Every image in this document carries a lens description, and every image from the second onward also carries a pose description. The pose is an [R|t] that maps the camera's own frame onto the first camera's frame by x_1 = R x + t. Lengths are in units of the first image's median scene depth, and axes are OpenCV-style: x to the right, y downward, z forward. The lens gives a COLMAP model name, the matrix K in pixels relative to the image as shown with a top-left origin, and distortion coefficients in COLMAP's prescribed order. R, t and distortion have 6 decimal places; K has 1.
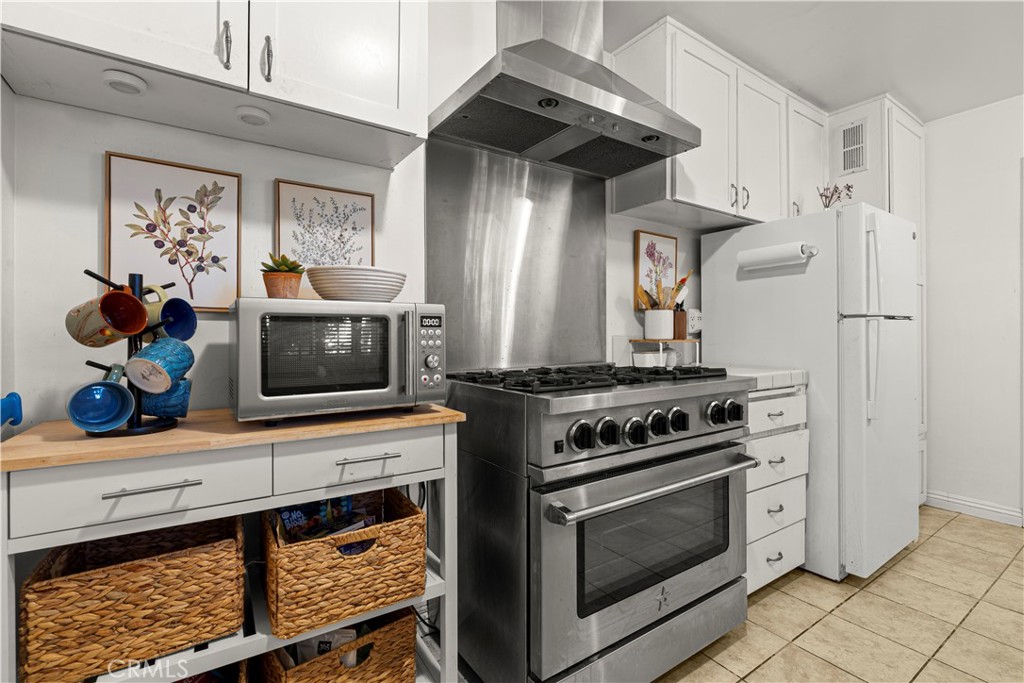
lens RADIAL K [[467.6, 0, 511.2], [0, 467.6, 335.6], [0, 0, 1]] dist [-0.000585, 0.000342]
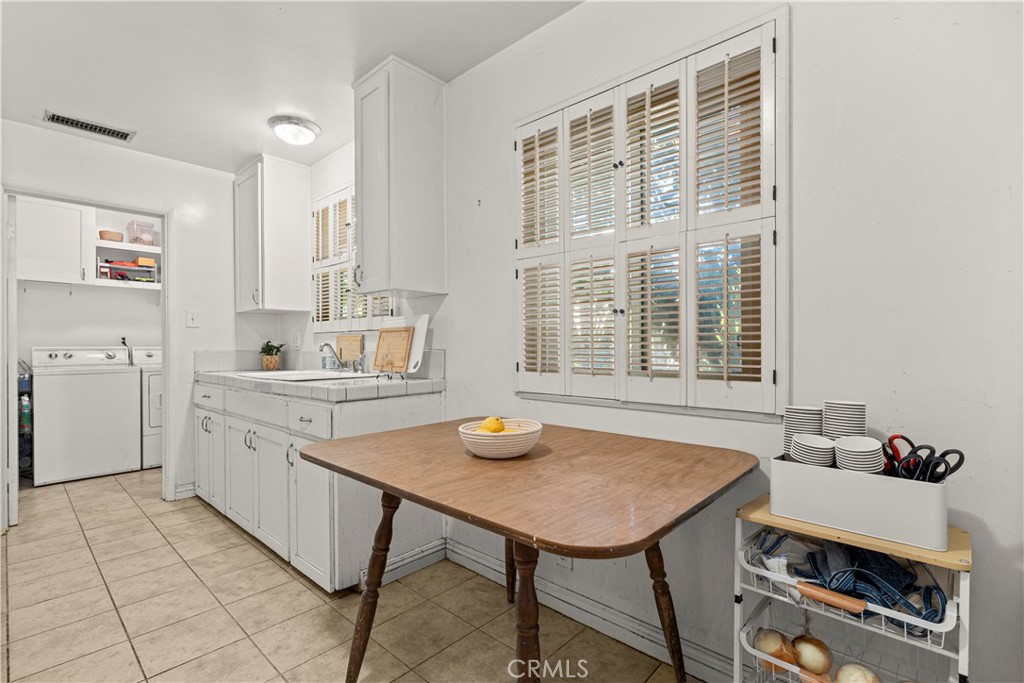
lens RADIAL K [[467.5, 0, 513.3], [0, 467.5, 347.5], [0, 0, 1]] dist [-0.002248, 0.001184]
pose [[-0.232372, -0.001769, 0.972625, -0.193389], [0.008985, 0.999952, 0.003965, -0.000602], [-0.972585, 0.009660, -0.232345, 0.137517]]
